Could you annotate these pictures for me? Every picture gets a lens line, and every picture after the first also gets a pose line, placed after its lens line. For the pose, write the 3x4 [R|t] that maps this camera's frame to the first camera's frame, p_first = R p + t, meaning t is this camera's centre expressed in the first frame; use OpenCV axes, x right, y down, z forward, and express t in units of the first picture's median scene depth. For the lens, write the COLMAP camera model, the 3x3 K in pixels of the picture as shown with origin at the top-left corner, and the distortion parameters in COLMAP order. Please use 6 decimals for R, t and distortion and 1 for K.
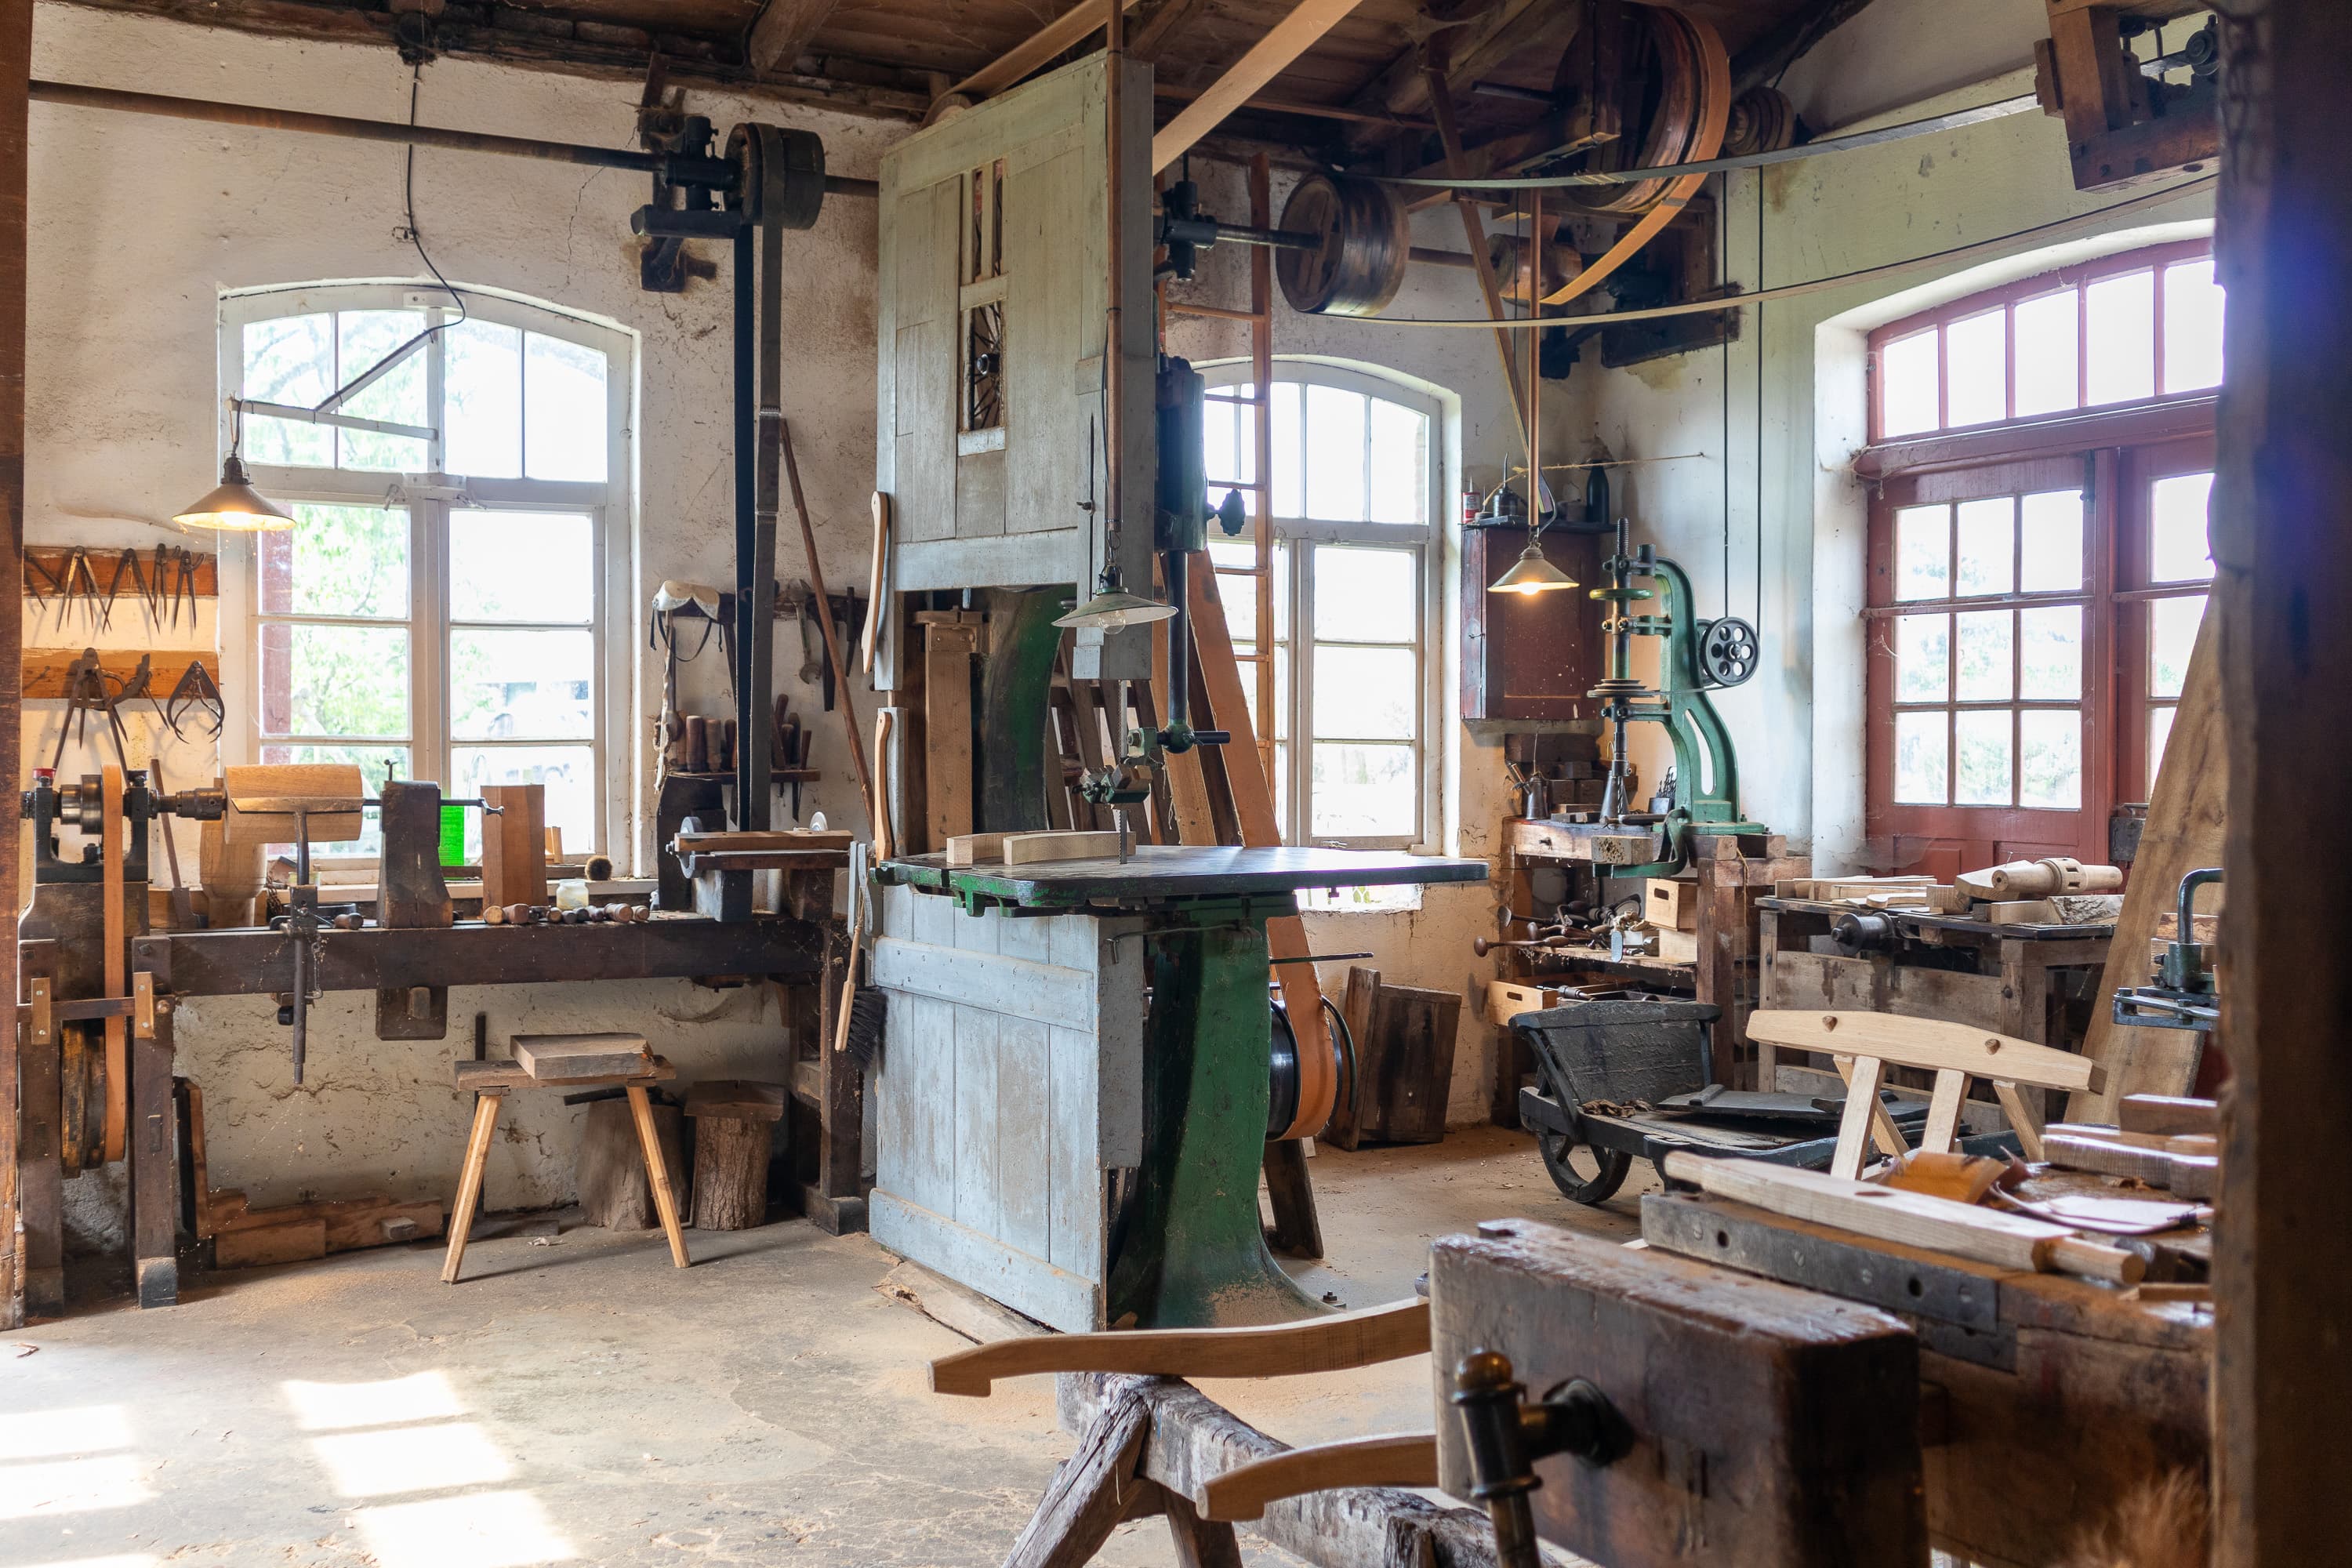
lens RADIAL K [[2495.7, 0, 1170.1], [0, 2495.7, 773.0], [0, 0, 1]] dist [0.022978, 0.000000]
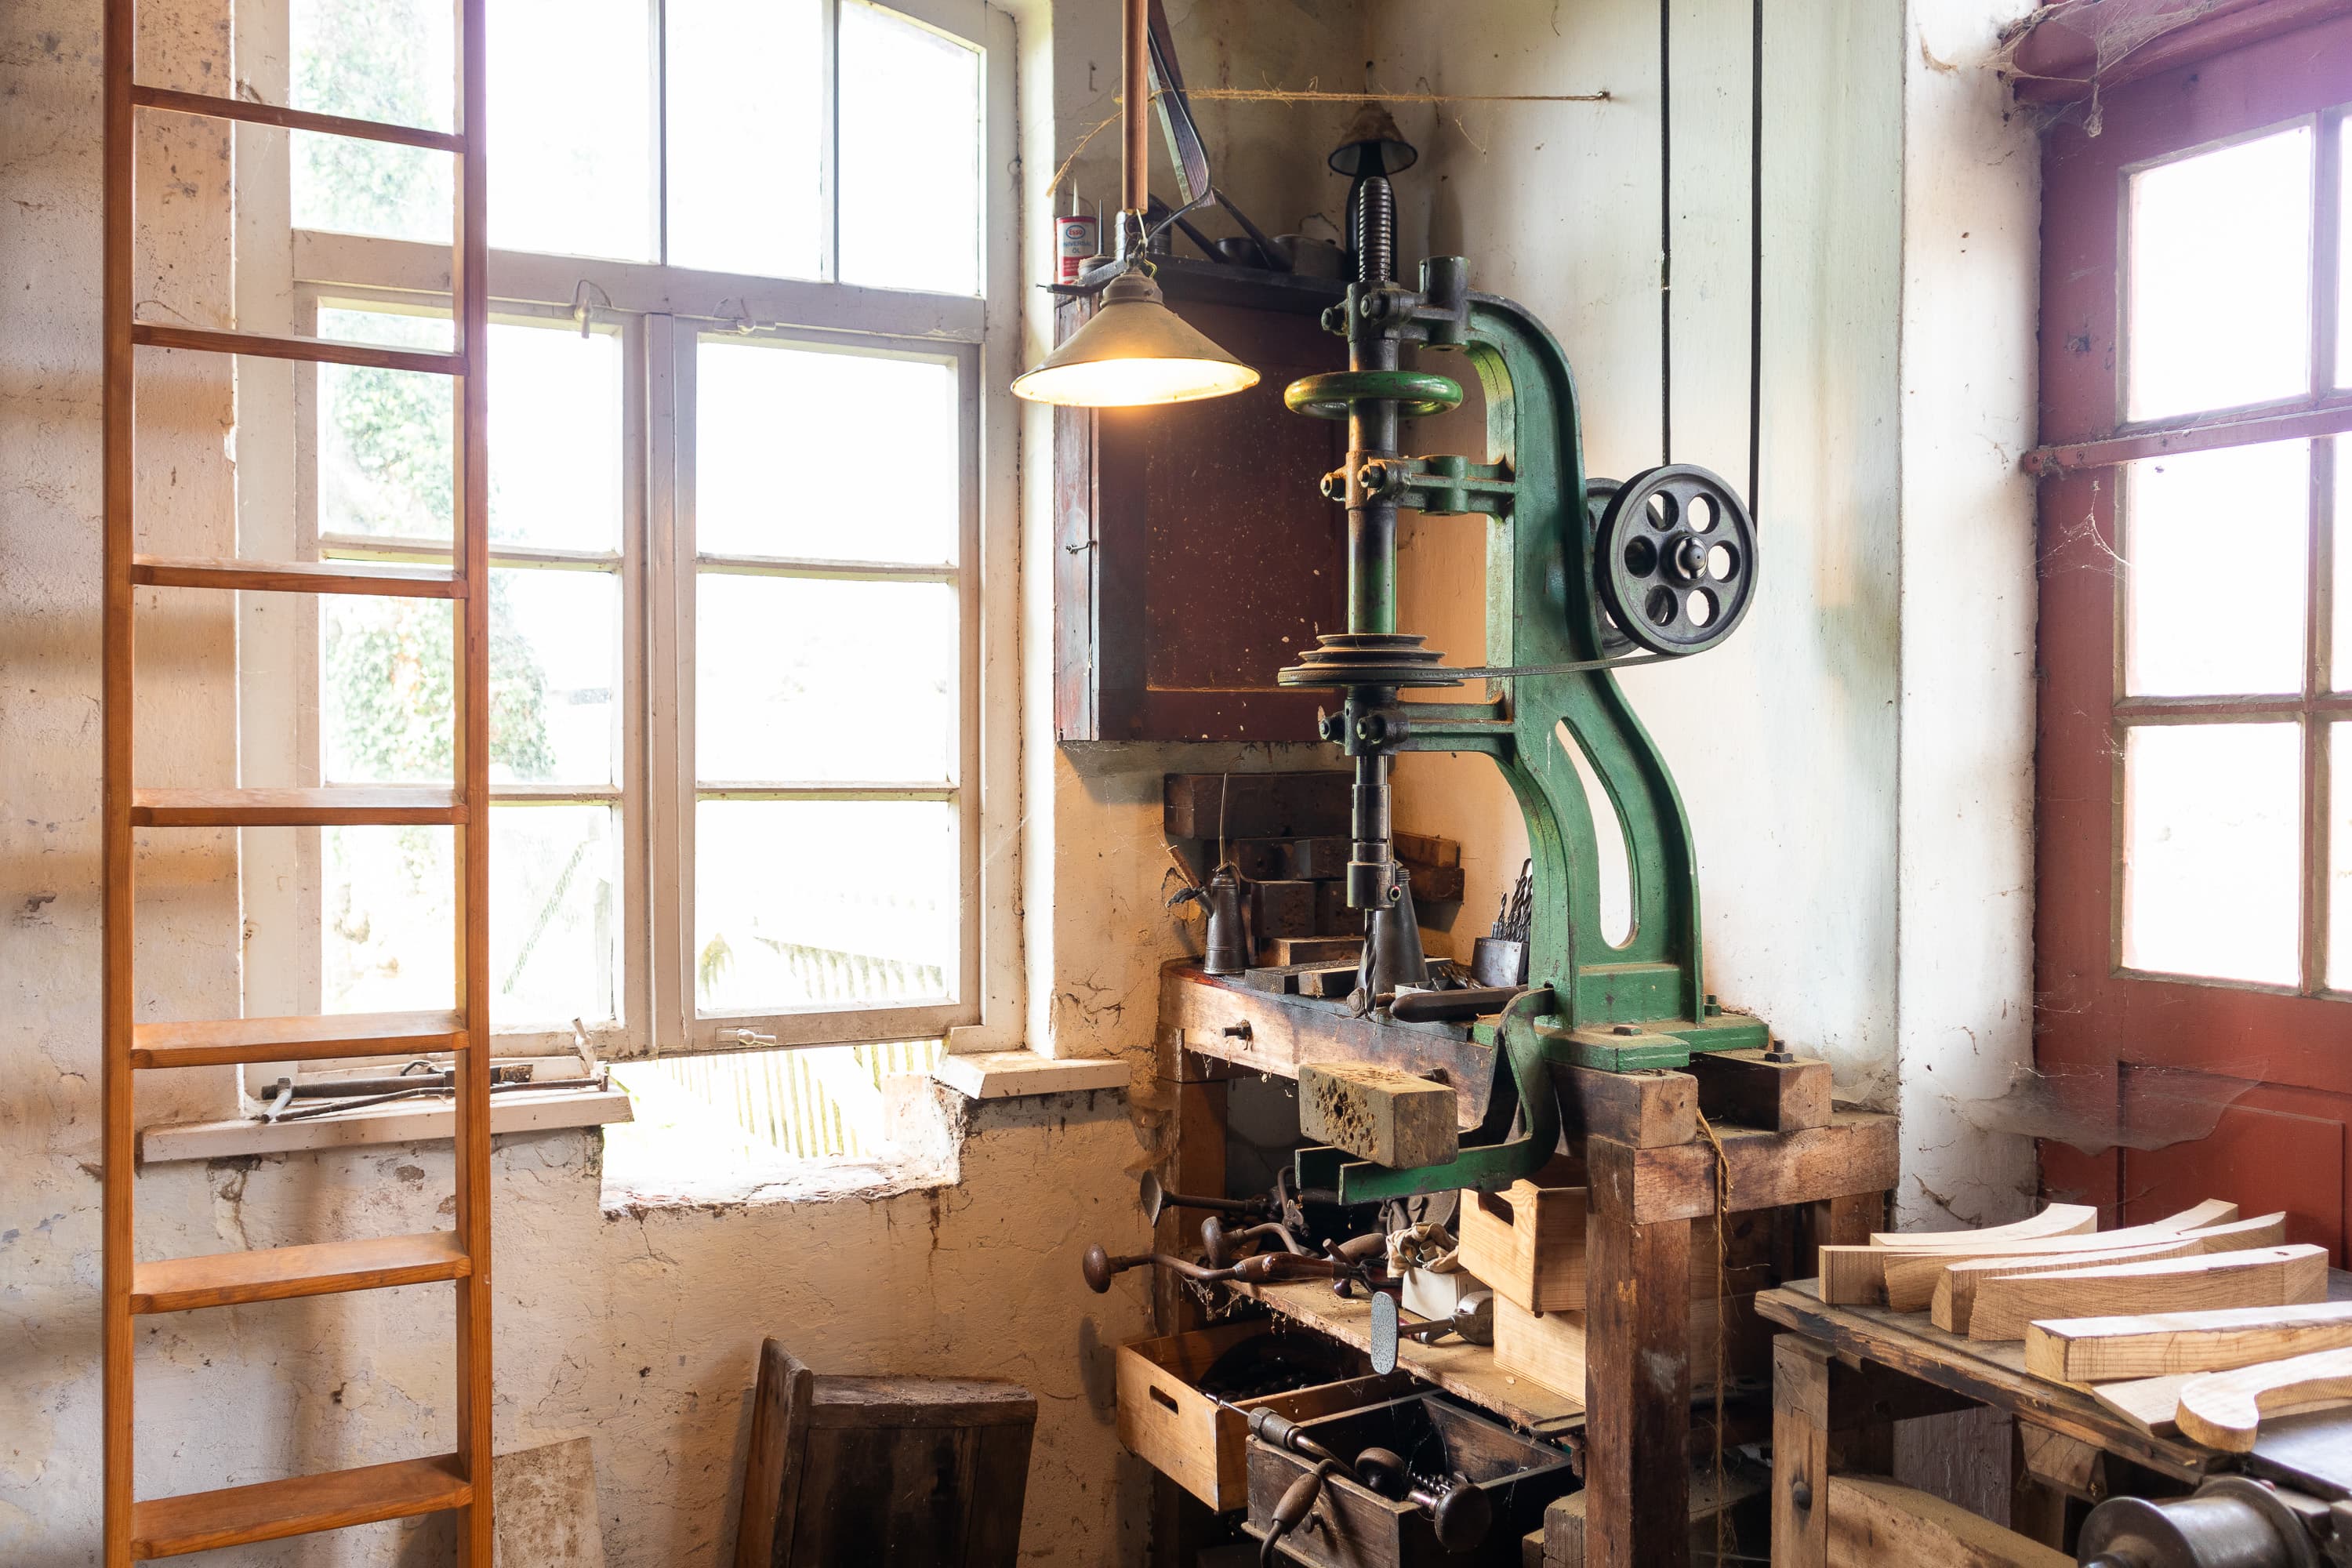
lens RADIAL K [[2114.7, 0, 1182.2], [0, 2114.7, 789.3], [0, 0, 1]] dist [-0.000394, -0.007294]
pose [[0.999984, -0.003916, -0.004023, 0.151523], [0.003963, 0.999924, 0.011675, -0.018773], [0.003977, -0.011691, 0.999924, 0.684095]]
